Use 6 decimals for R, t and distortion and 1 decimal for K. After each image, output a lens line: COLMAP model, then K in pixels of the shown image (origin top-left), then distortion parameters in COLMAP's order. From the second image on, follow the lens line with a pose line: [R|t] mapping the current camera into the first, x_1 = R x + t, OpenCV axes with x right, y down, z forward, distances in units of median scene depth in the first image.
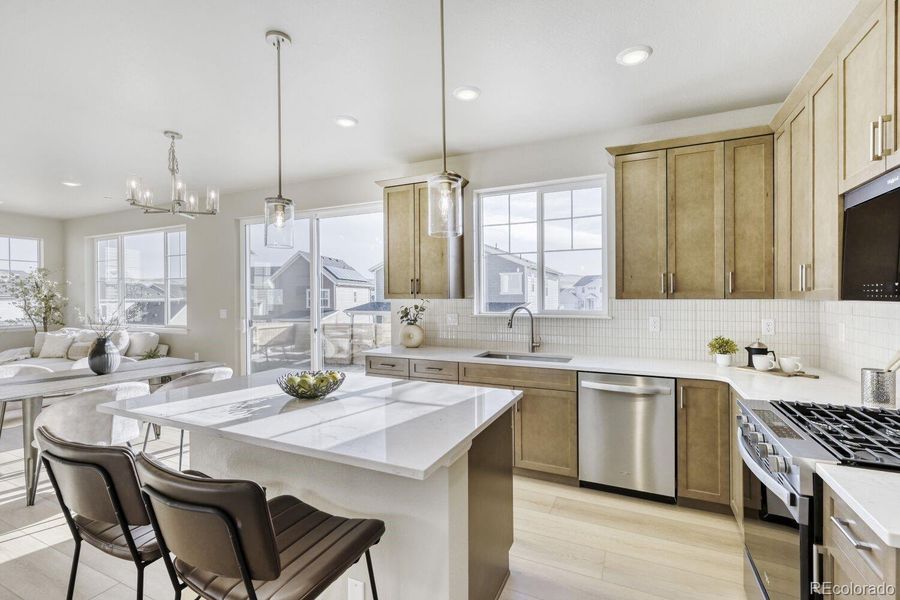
lens RADIAL K [[411.3, 0, 452.7], [0, 411.3, 301.4], [0, 0, 1]] dist [0.006146, -0.003240]
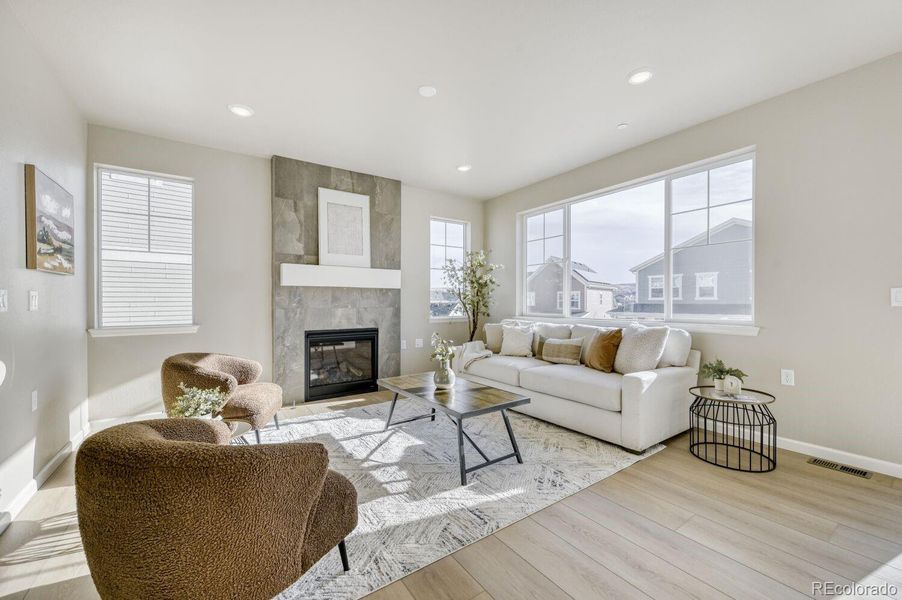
lens RADIAL K [[362.8, 0, 457.8], [0, 362.8, 300.6], [0, 0, 1]] dist [-0.003853, 0.000134]
pose [[0.872424, 0.000999, -0.488748, -0.713245], [-0.007551, 0.999906, -0.011434, 0.037837], [0.488691, 0.013666, 0.872350, 0.330345]]
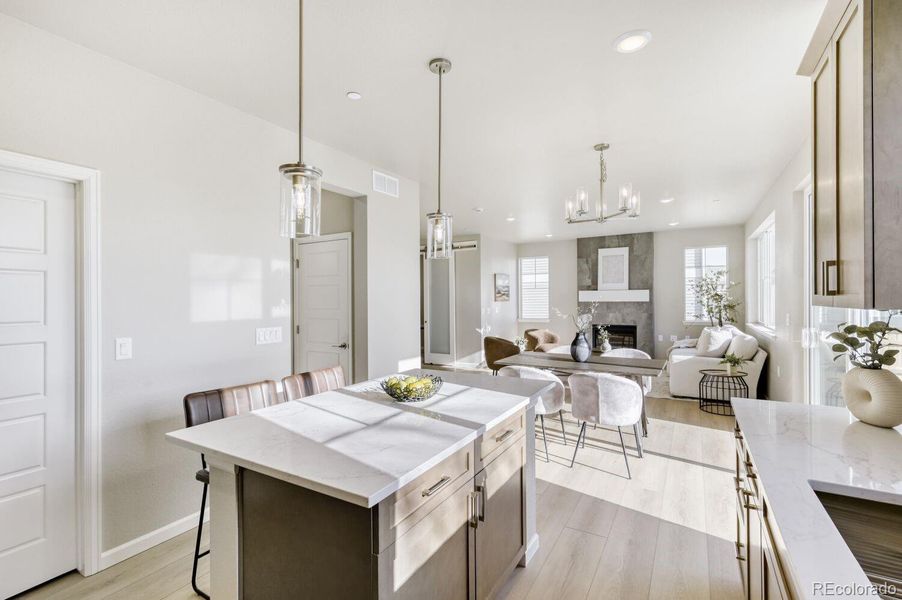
lens RADIAL K [[412.2, 0, 442.5], [0, 412.2, 303.2], [0, 0, 1]] dist [0.006146, -0.003240]
pose [[-0.105224, 0.014004, -0.994350, 0.231347], [0.000780, 0.999902, 0.014000, -0.009284], [0.994448, 0.000697, -0.105225, 0.398661]]
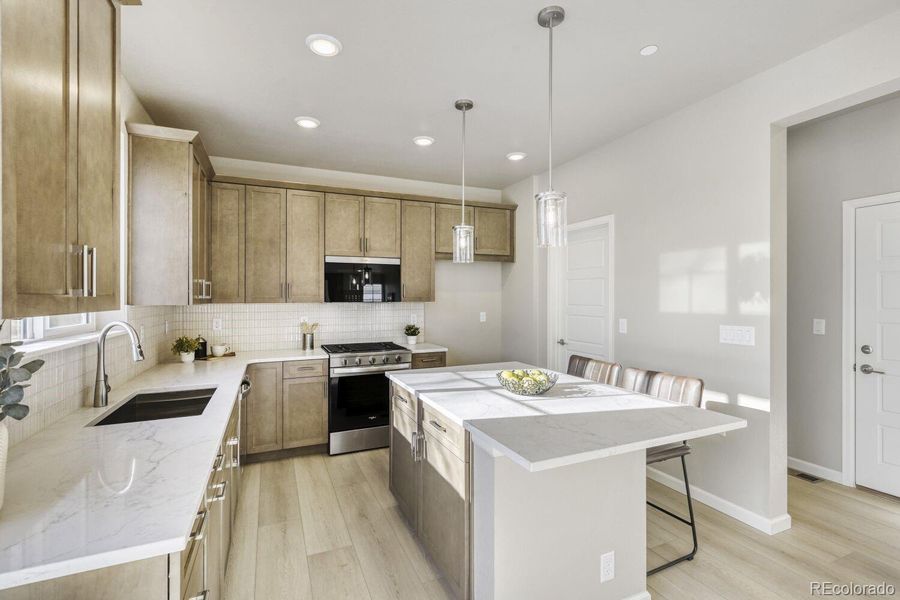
lens RADIAL K [[411.3, 0, 450.7], [0, 411.3, 297.1], [0, 0, 1]] dist [0.006146, -0.003240]
pose [[-0.757390, 0.008834, 0.652903, -0.301070], [0.016772, 0.999842, 0.005928, -0.009492], [-0.652747, 0.015441, -0.757418, 0.649075]]
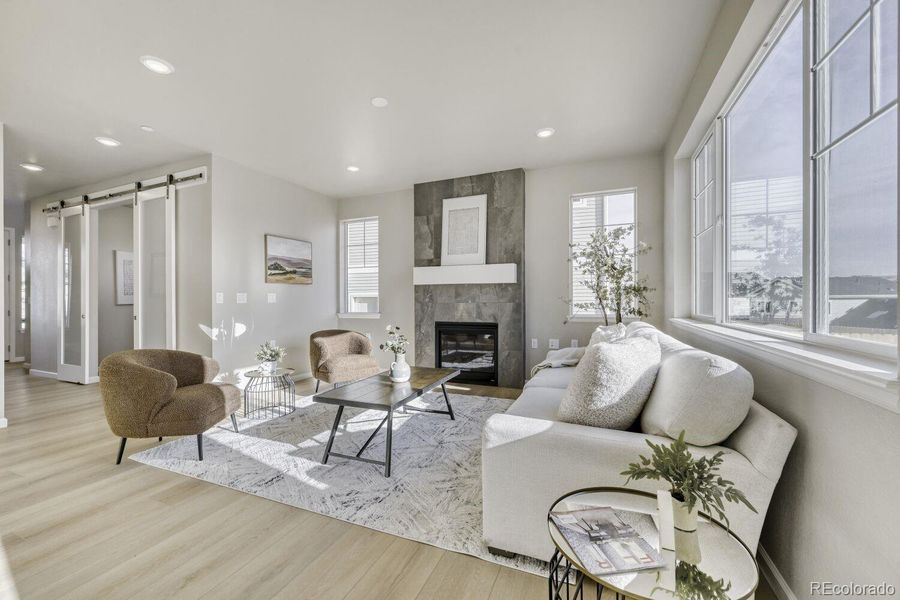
lens RADIAL K [[362.0, 0, 450.4], [0, 362.0, 296.8], [0, 0, 1]] dist [-0.003853, 0.000134]
pose [[0.044683, -0.003411, -0.998995, -0.482003], [-0.005974, 0.999975, -0.003682, 0.035784], [0.998983, 0.006133, 0.044661, 0.771792]]
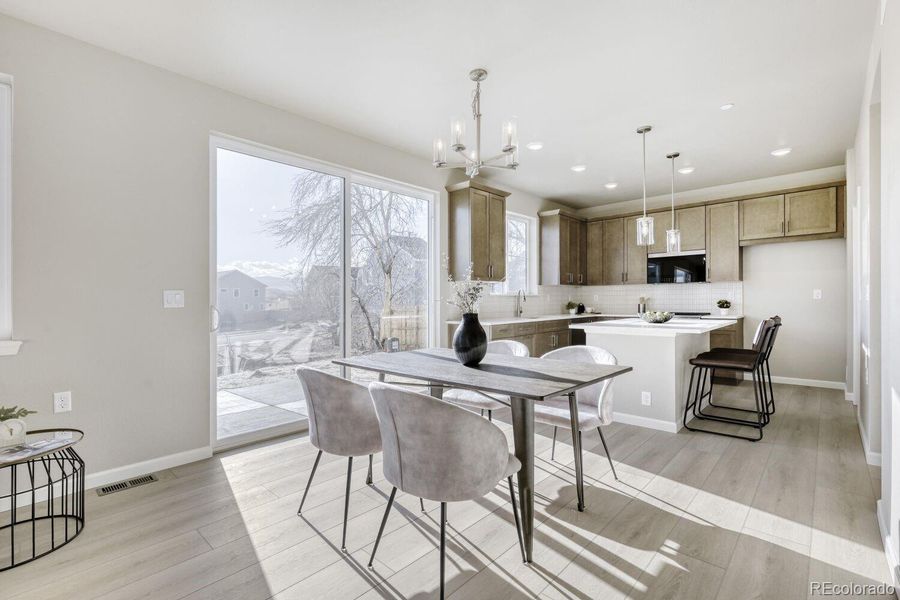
lens RADIAL K [[411.3, 0, 449.7], [0, 411.3, 306.9], [0, 0, 1]] dist [0.006146, -0.003240]
pose [[0.294650, -0.013511, 0.955510, -0.850768], [0.021926, 0.999732, 0.007375, 0.038882], [-0.955354, 0.018778, 0.294867, 0.456996]]
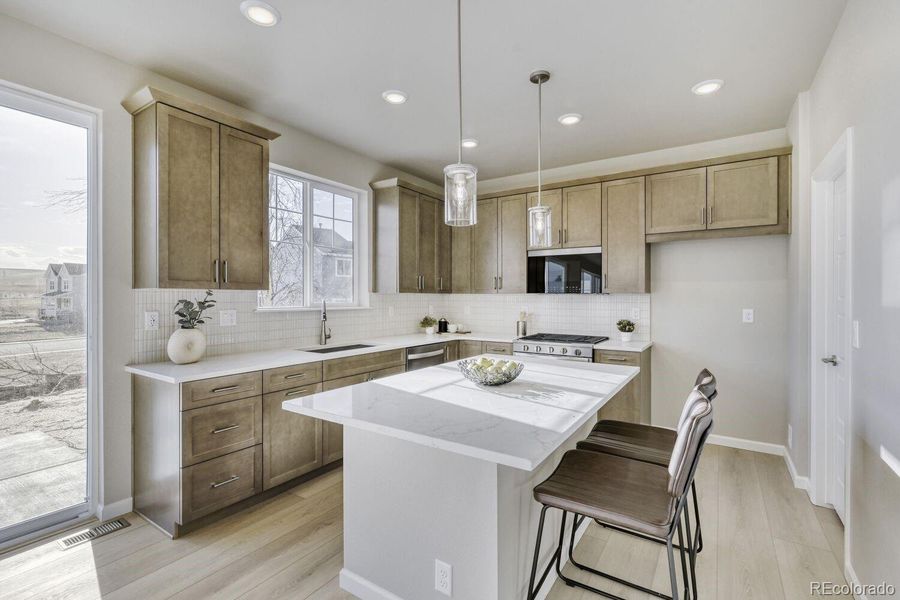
lens RADIAL K [[411.3, 0, 455.3], [0, 411.3, 297.8], [0, 0, 1]] dist [0.006146, -0.003240]
pose [[0.128827, 0.003609, 0.991660, -0.448666], [0.009201, 0.999946, -0.004835, 0.009348], [-0.991624, 0.009747, 0.128787, 0.319765]]
